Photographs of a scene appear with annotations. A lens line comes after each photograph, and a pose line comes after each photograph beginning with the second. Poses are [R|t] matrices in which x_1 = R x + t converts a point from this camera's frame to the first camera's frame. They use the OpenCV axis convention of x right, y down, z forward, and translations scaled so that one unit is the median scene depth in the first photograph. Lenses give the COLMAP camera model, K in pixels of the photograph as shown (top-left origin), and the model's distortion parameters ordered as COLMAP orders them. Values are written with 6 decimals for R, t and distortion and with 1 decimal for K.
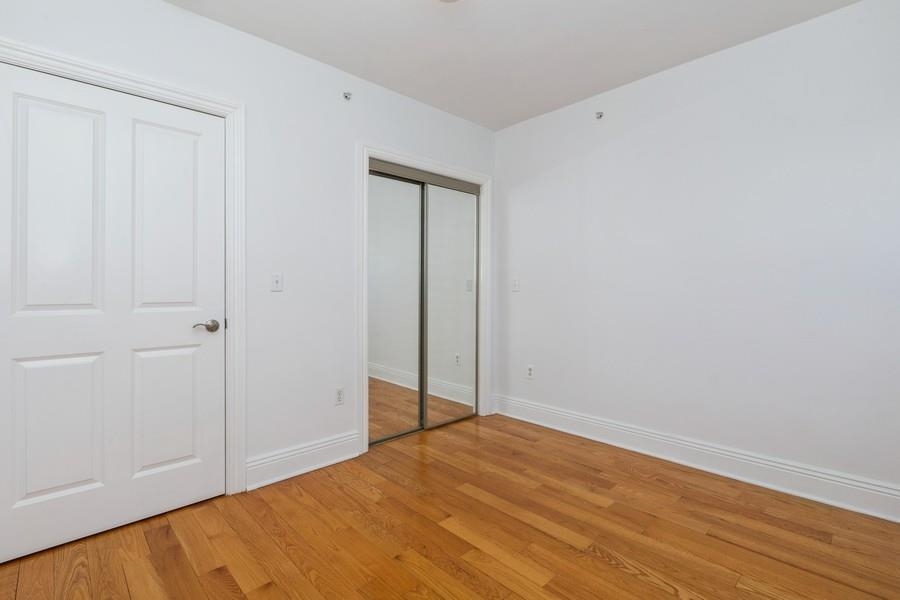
lens RADIAL K [[416.7, 0, 445.2], [0, 416.7, 296.7], [0, 0, 1]] dist [-0.012355, 0.000022]
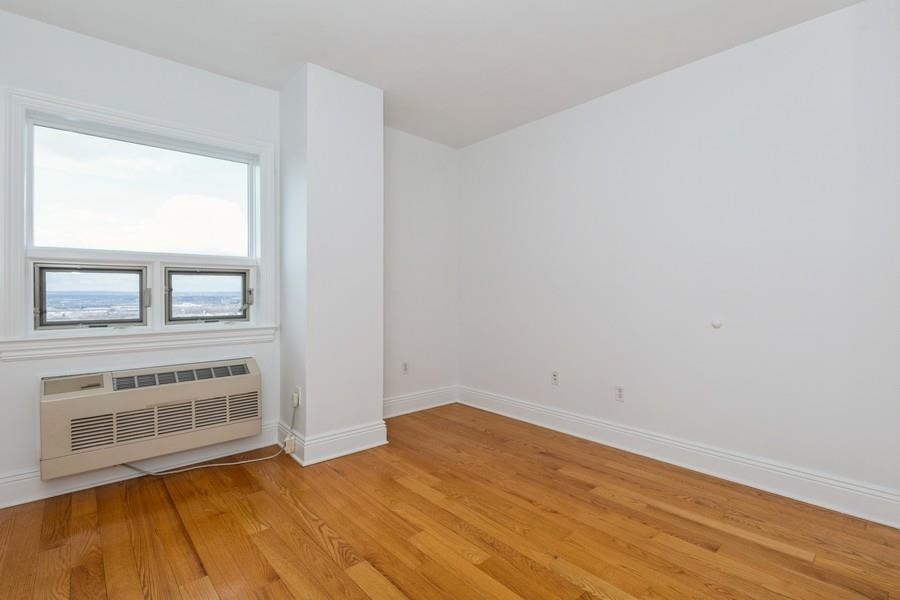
lens RADIAL K [[422.9, 0, 448.3], [0, 422.9, 290.6], [0, 0, 1]] dist [-0.000661, -0.000182]
pose [[-0.999754, -0.002141, 0.022090, 0.106797], [-0.001783, 0.999867, 0.016215, -0.029061], [-0.022122, 0.016172, -0.999624, 1.783209]]
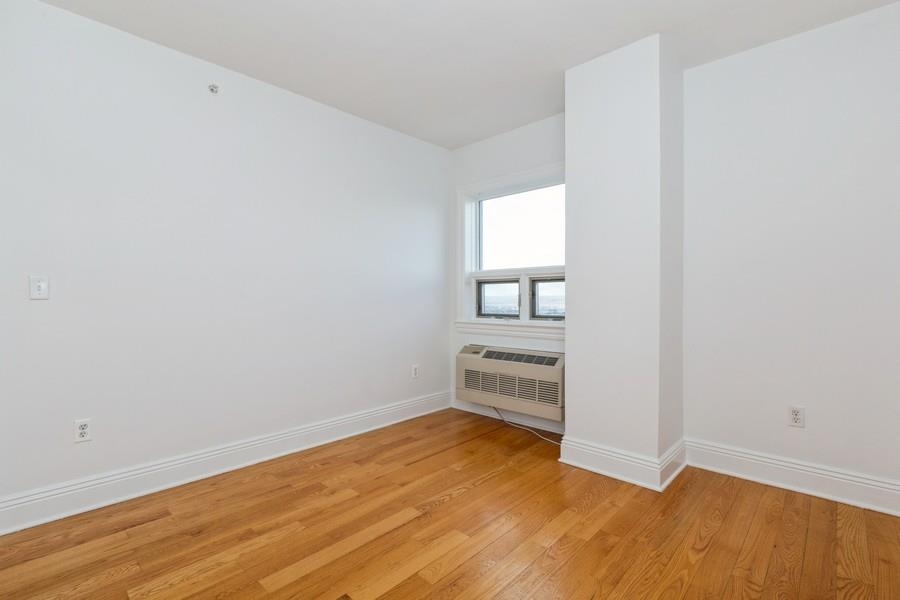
lens RADIAL K [[416.7, 0, 445.2], [0, 416.7, 296.7], [0, 0, 1]] dist [-0.012355, 0.000022]
pose [[-0.050018, -0.000690, 0.998748, -0.779417], [0.023791, 0.999715, 0.001883, -0.009098], [-0.998465, 0.023856, -0.049987, 0.886929]]
